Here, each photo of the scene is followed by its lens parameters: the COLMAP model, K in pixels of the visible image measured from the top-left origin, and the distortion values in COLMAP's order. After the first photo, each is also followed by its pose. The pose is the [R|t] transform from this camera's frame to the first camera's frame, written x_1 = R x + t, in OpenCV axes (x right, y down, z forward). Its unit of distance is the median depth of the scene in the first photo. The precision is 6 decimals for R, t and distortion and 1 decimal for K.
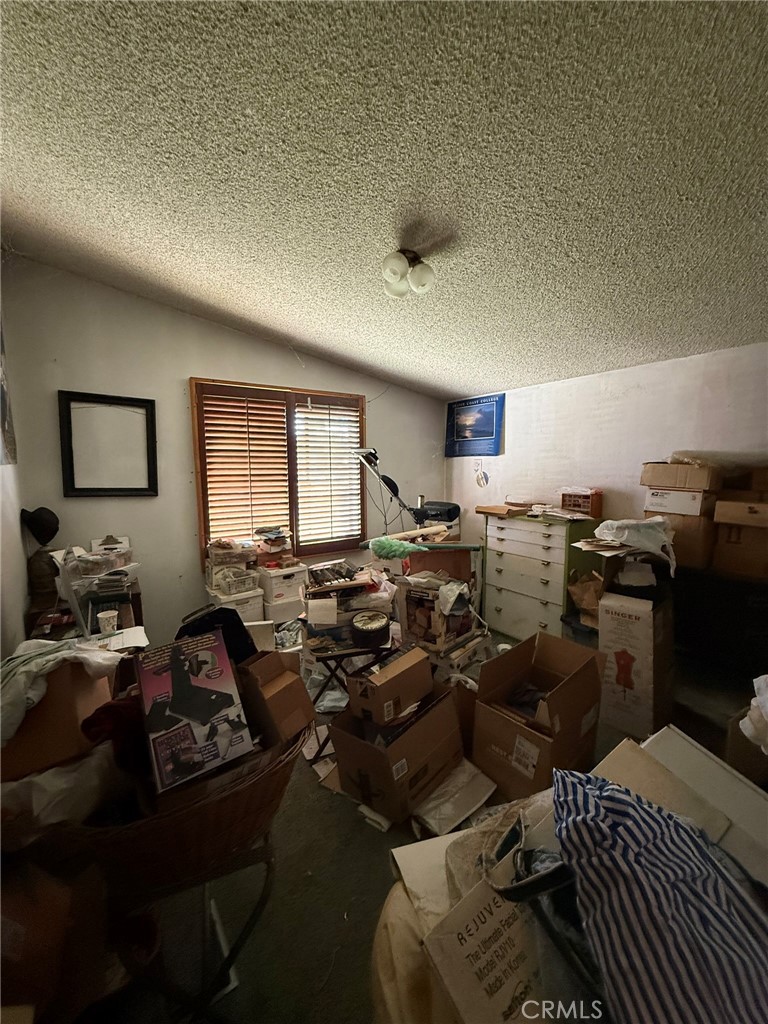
lens RADIAL K [[408.8, 0, 385.5], [0, 408.8, 510.5], [0, 0, 1]] dist [0.000047, 0.000286]
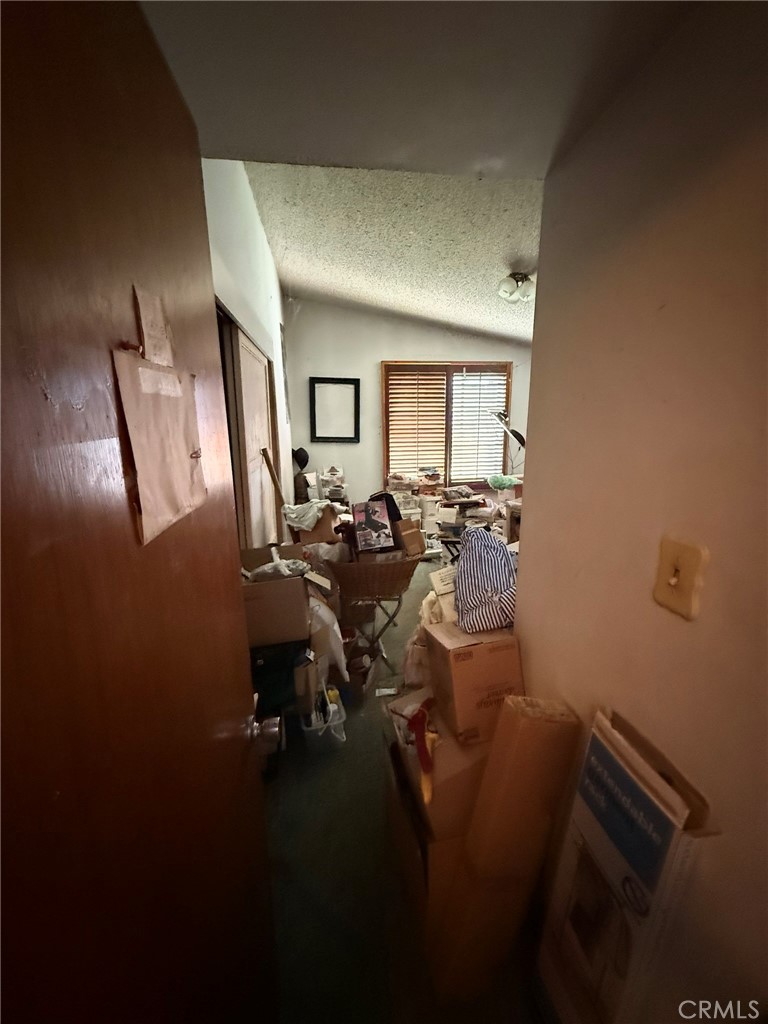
lens RADIAL K [[408.8, 0, 383.1], [0, 408.8, 513.1], [0, 0, 1]] dist [0.000047, 0.000286]
pose [[0.902548, 0.090121, -0.421053, 0.192605], [-0.038244, 0.990765, 0.130084, 0.023492], [0.428888, -0.101305, 0.897659, -0.366680]]
